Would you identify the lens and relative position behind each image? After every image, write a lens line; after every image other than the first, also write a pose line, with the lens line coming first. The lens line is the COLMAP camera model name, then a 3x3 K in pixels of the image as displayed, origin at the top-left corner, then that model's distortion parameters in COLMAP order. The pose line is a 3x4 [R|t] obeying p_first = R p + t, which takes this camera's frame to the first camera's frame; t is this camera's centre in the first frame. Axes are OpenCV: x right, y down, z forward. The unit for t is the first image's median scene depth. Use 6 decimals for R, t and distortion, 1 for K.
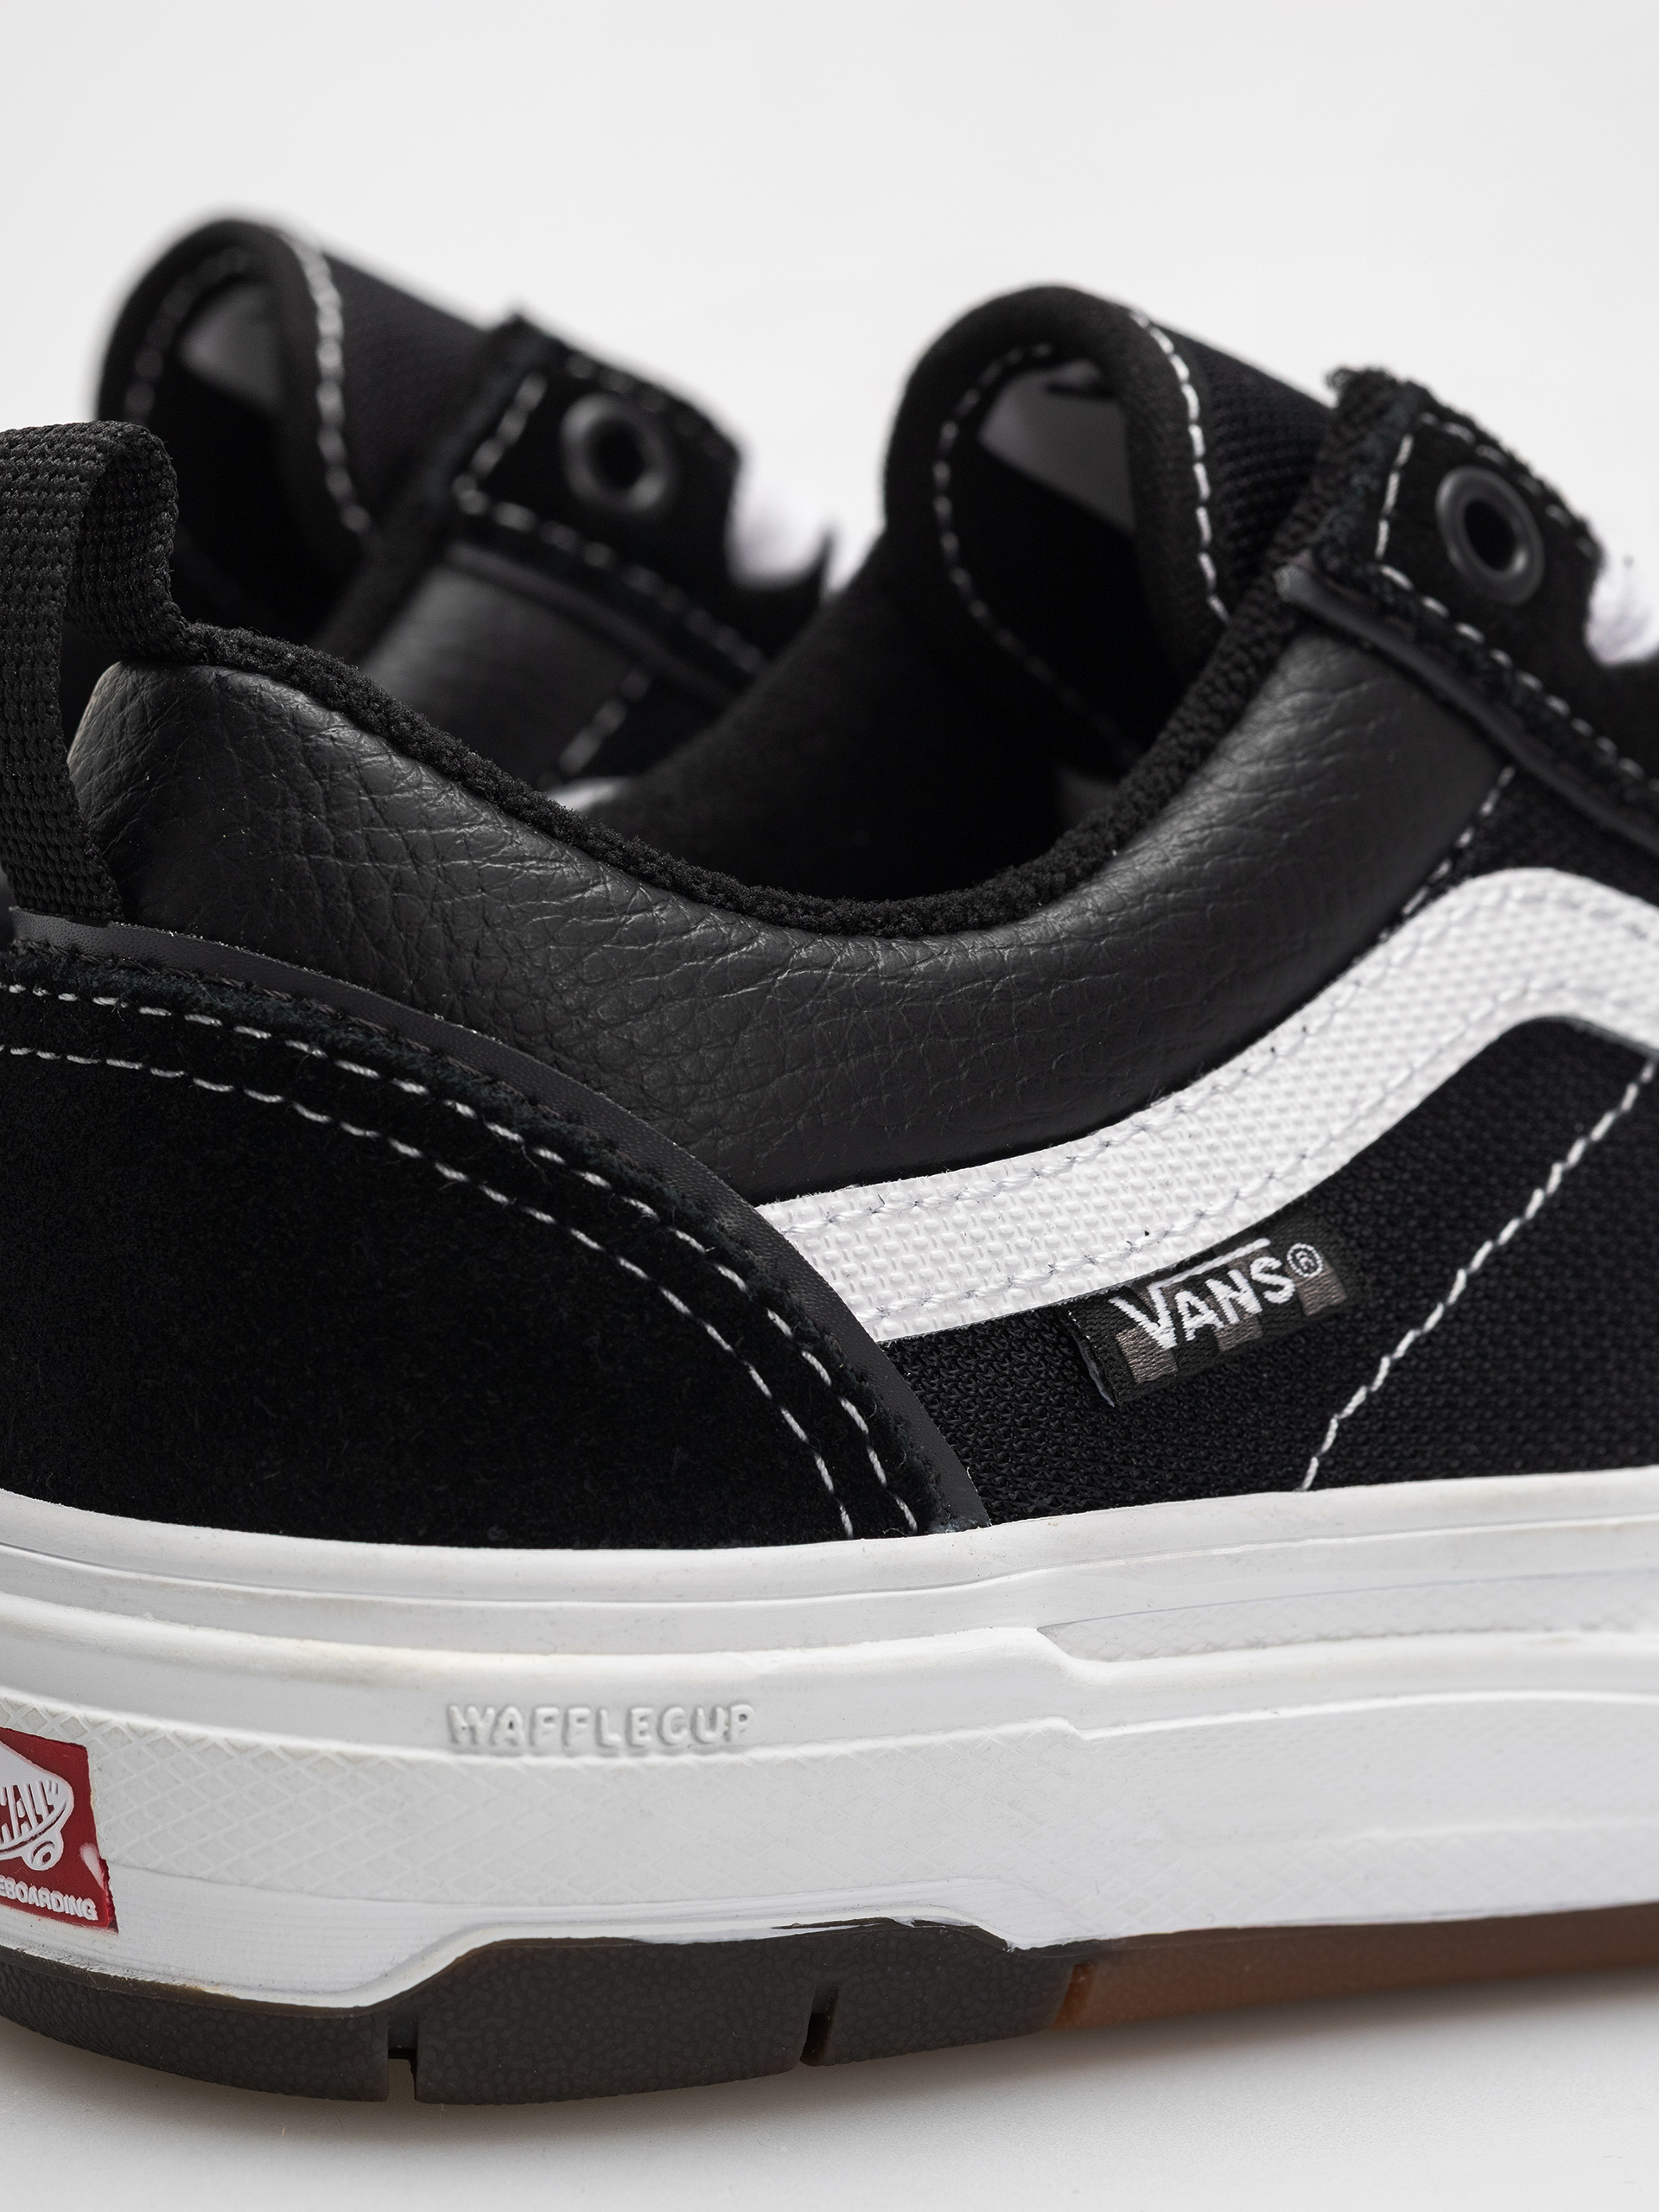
lens RADIAL K [[5919.9, 0, 829.5], [0, 5919.9, 1106.0], [0, 0, 1]] dist [0.260722, -0.161164]
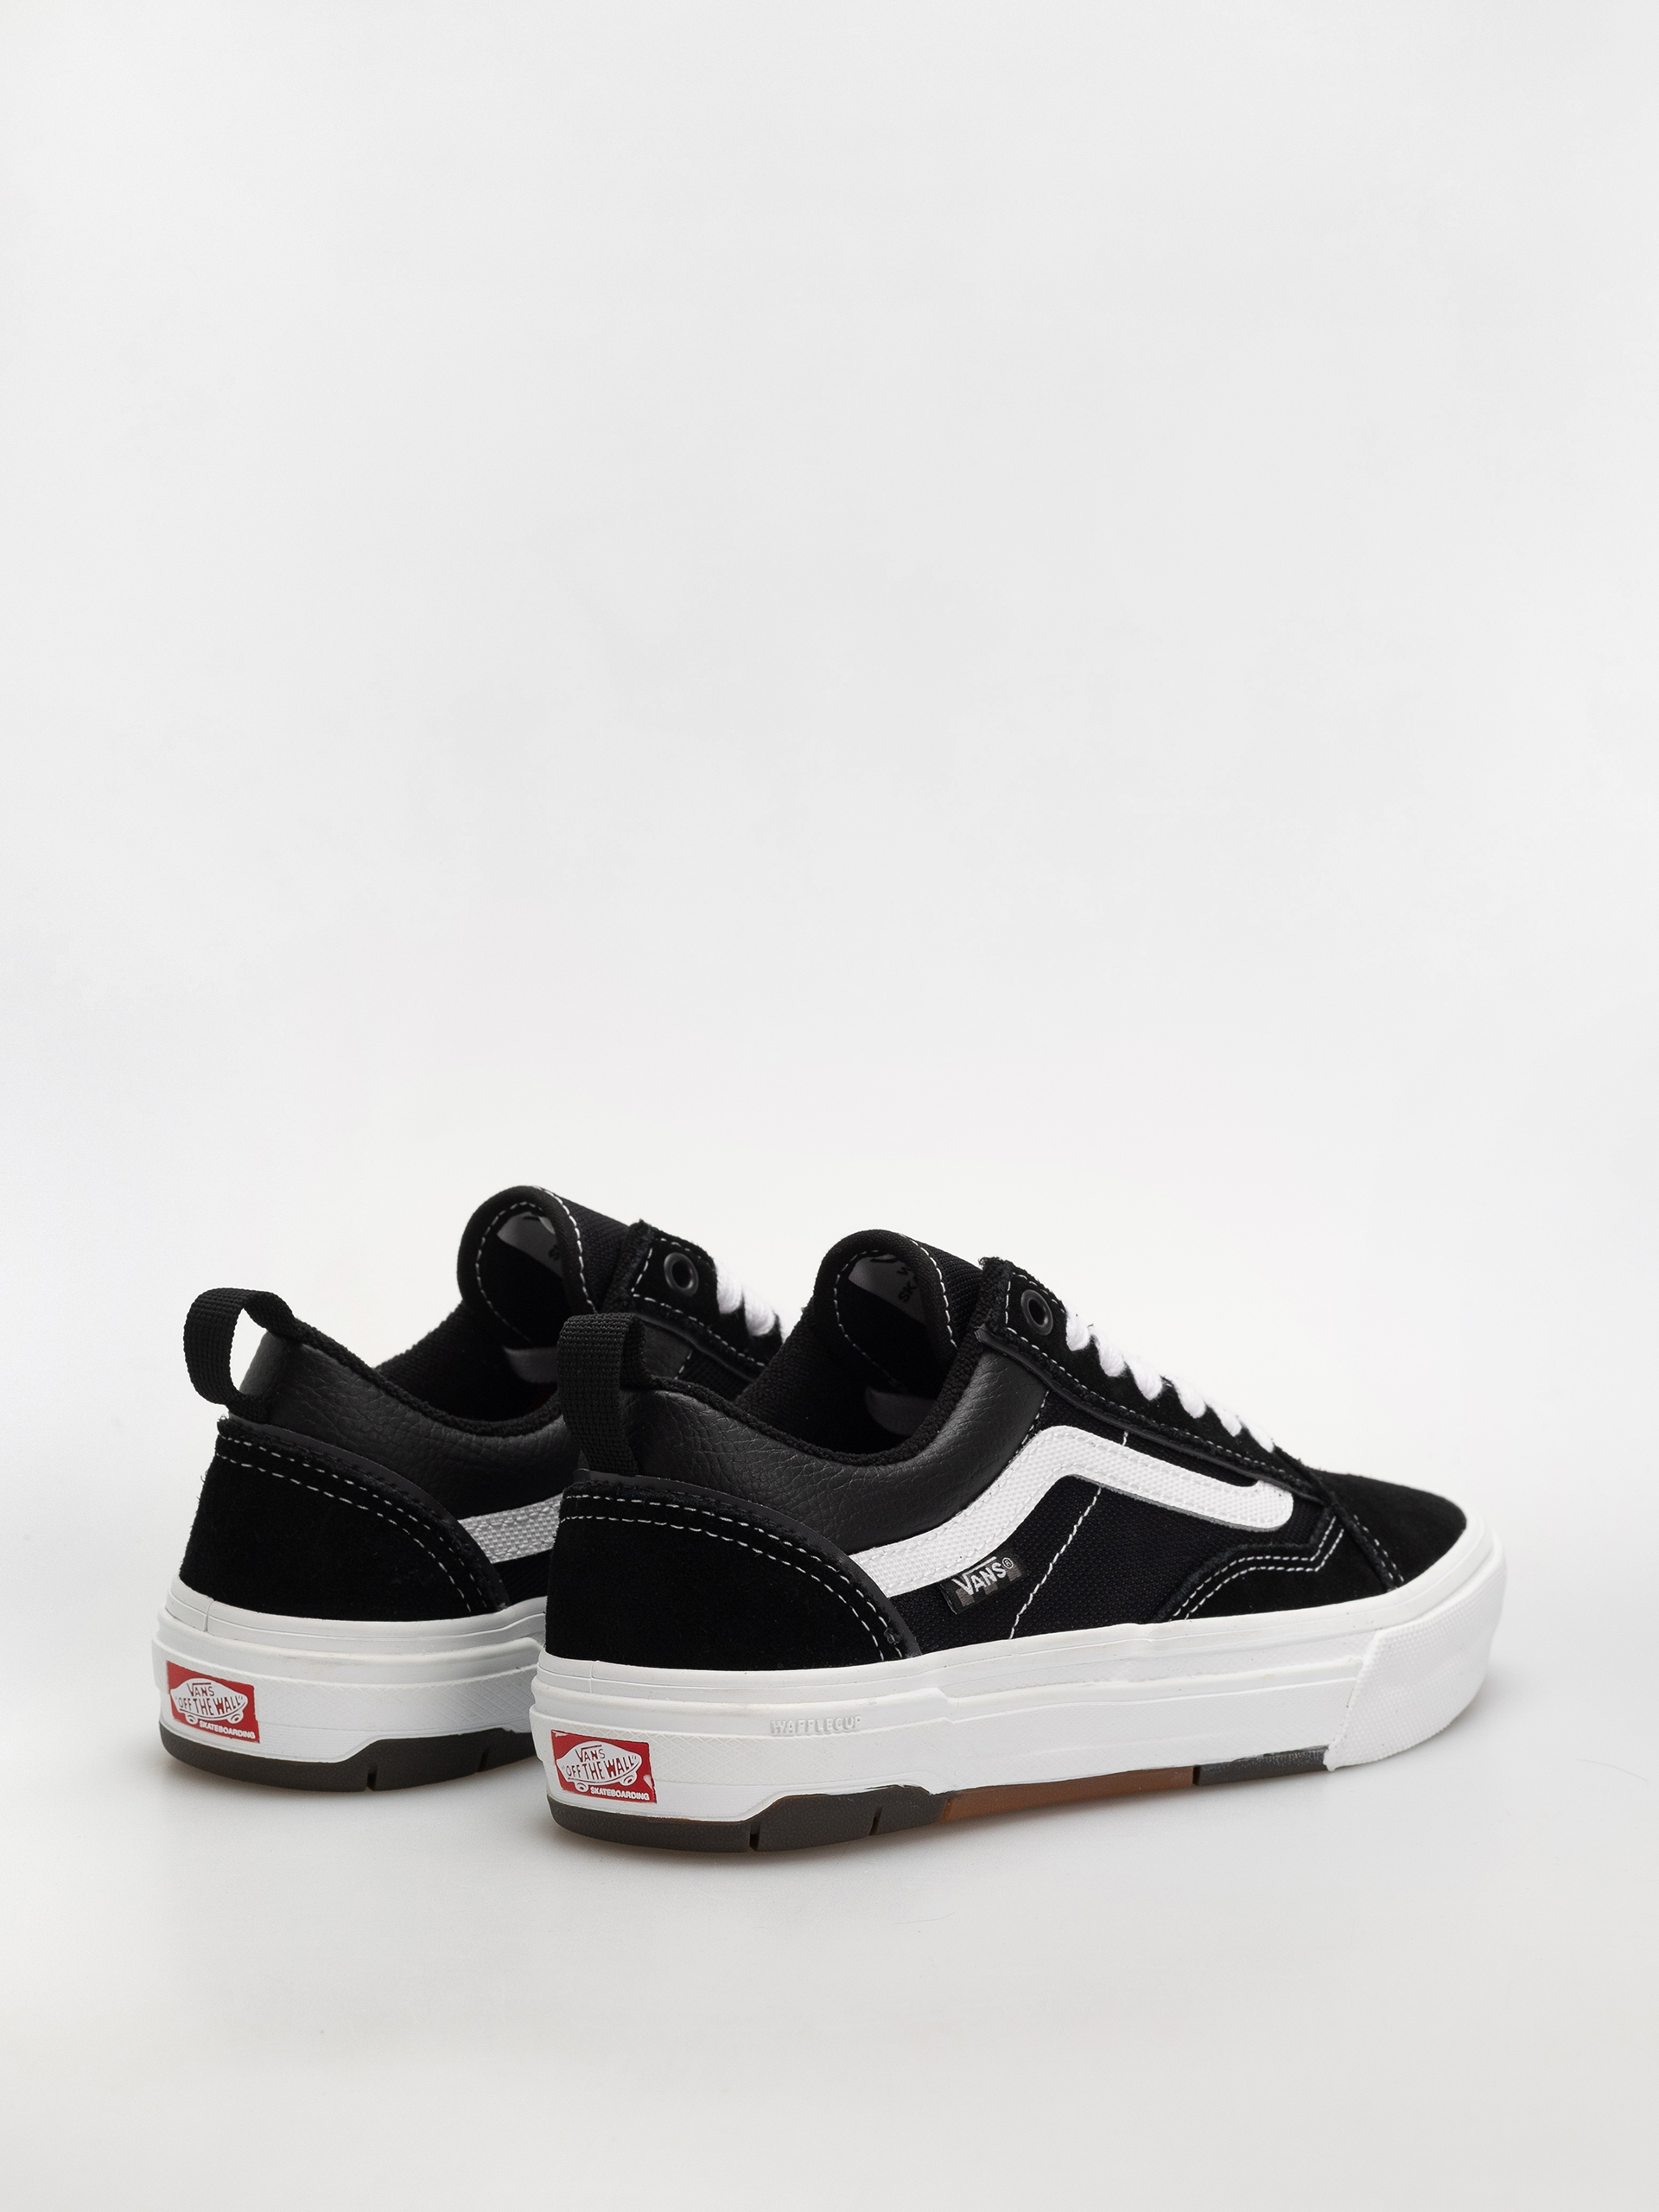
lens RADIAL K [[5919.9, 0, 829.5], [0, 5919.9, 1106.0], [0, 0, 1]] dist [0.260722, -0.161164]
pose [[0.977481, -0.040042, 0.207189, -0.641442], [0.049104, 0.998041, -0.038778, -0.096241], [-0.205230, 0.048079, 0.977532, -2.002995]]
